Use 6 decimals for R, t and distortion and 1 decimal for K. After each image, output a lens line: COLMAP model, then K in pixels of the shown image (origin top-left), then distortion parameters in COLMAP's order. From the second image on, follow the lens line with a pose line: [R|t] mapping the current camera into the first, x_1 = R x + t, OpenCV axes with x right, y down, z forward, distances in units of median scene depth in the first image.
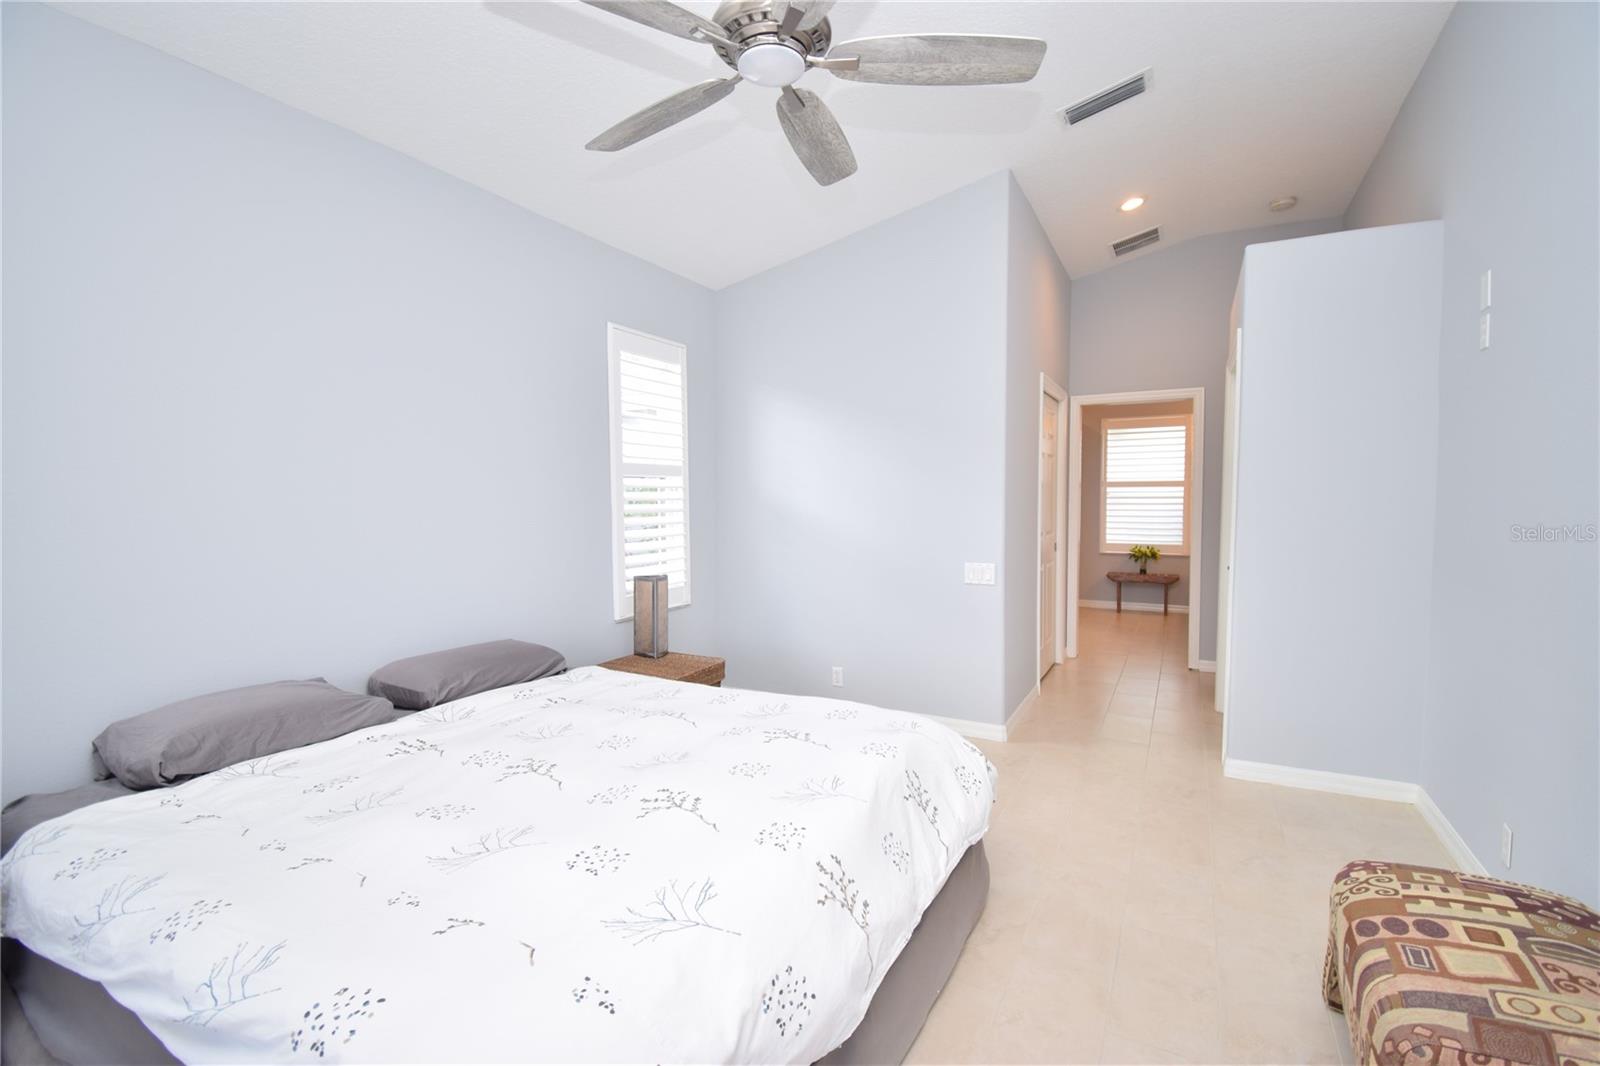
lens RADIAL K [[710.7, 0, 807.0], [0, 710.7, 533.8], [0, 0, 1]] dist [0.016894, -0.022957]
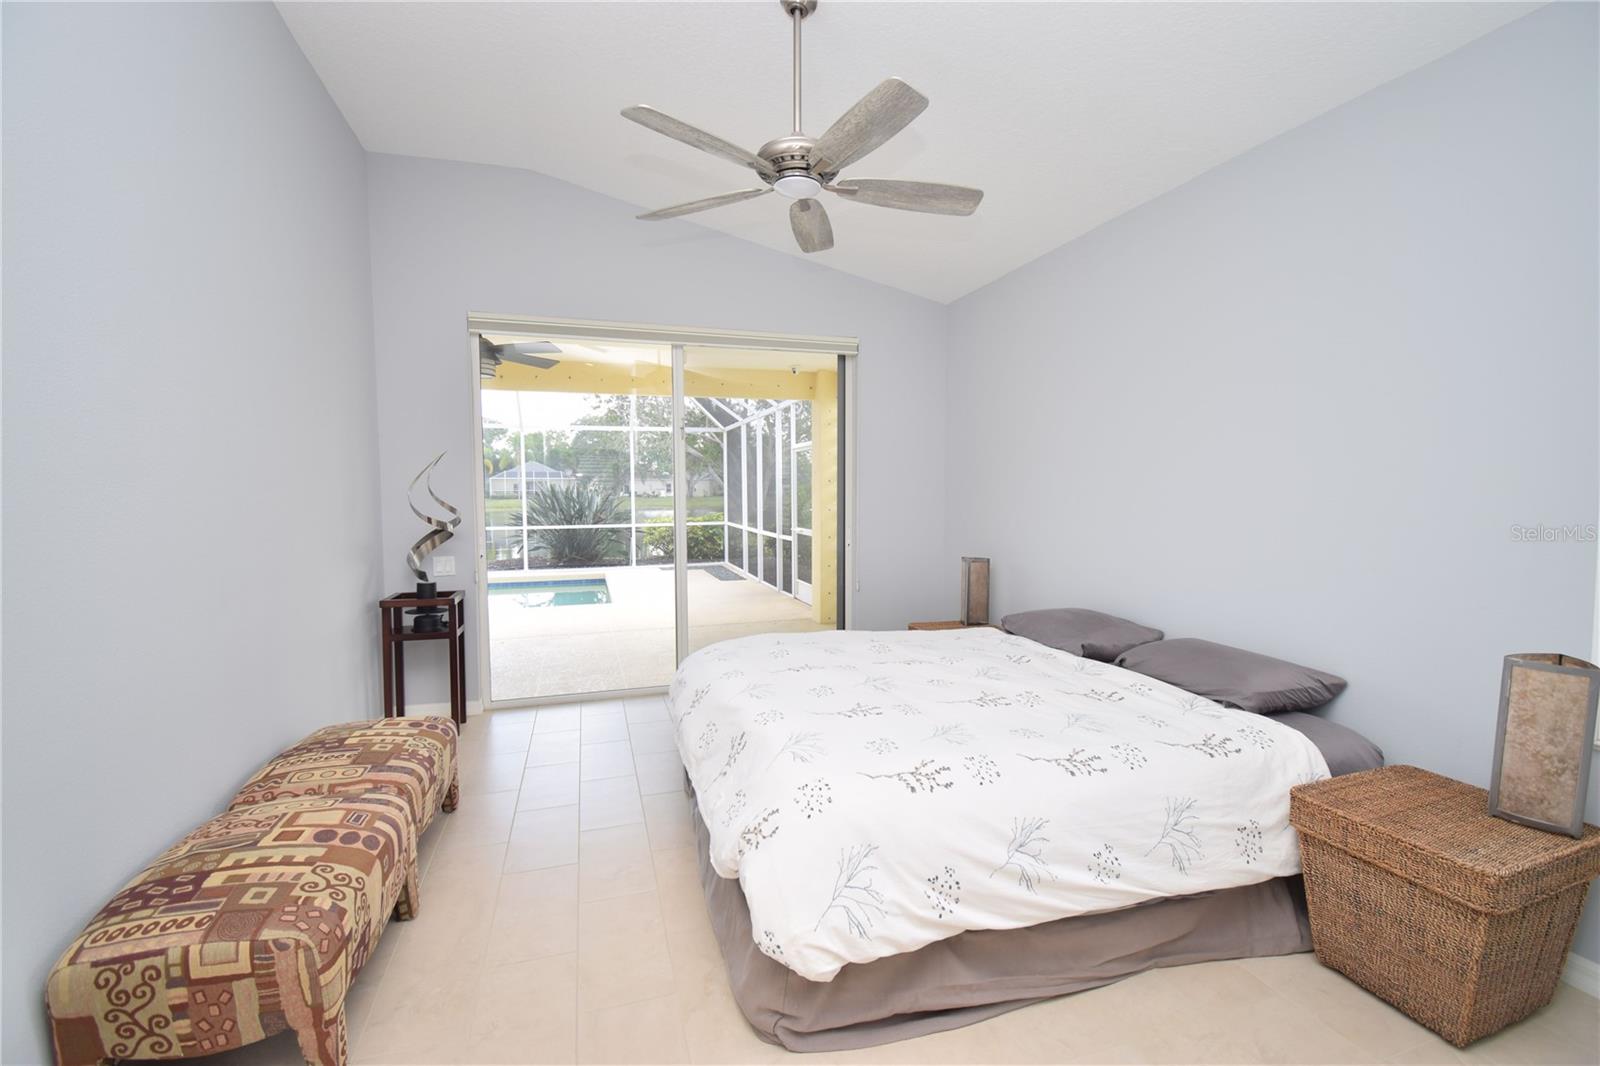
lens RADIAL K [[710.7, 0, 807.0], [0, 710.7, 533.8], [0, 0, 1]] dist [0.016894, -0.022957]
pose [[-0.690987, 0.042910, -0.721592, 1.185094], [-0.026019, 0.996113, 0.084150, -0.119247], [0.722398, 0.076922, -0.687185, 2.469788]]
